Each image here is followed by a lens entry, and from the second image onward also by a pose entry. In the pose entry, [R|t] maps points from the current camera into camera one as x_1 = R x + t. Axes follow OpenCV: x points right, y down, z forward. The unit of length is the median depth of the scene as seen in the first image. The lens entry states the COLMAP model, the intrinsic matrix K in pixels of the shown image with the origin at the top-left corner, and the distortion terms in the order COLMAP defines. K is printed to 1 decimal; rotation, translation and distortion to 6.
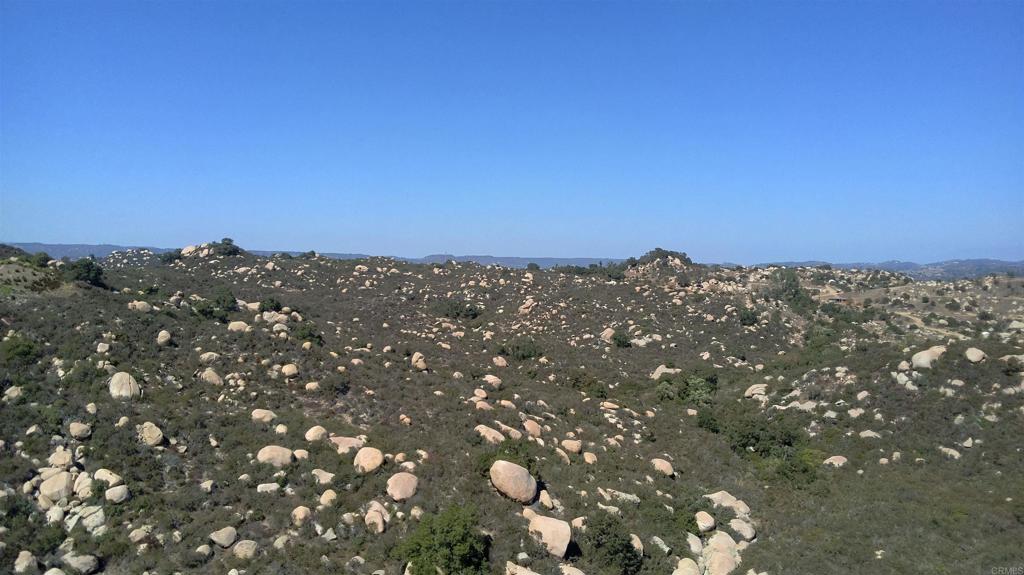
lens RADIAL K [[788.9, 0, 521.9], [0, 788.9, 282.9], [0, 0, 1]] dist [0.097601, -0.164804]
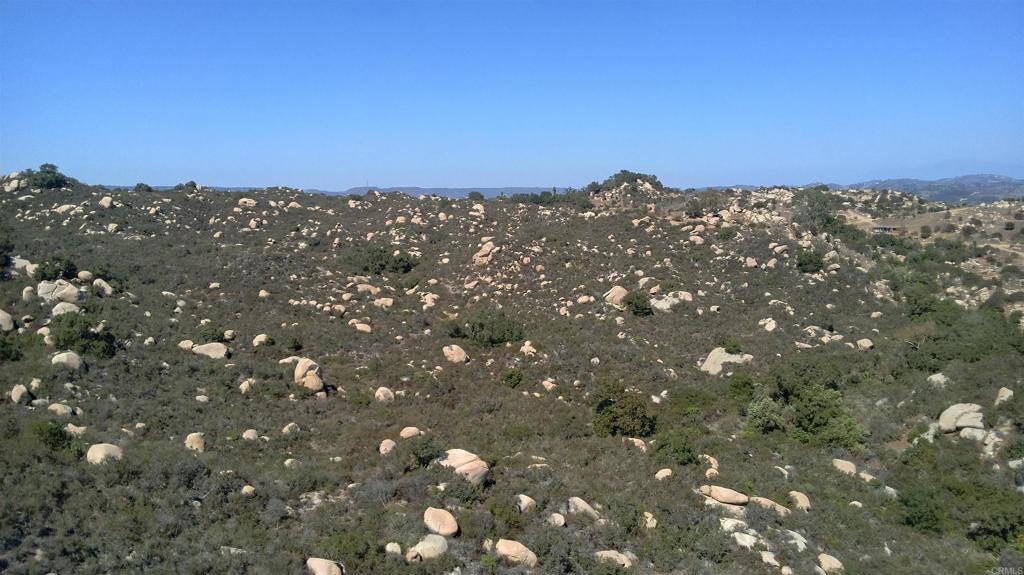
lens RADIAL K [[788.9, 0, 521.9], [0, 788.9, 282.9], [0, 0, 1]] dist [0.097601, -0.164804]
pose [[0.995597, -0.032810, 0.087807, -0.021808], [0.025011, 0.995763, 0.088492, -0.004148], [-0.090338, -0.085906, 0.992199, 0.314291]]
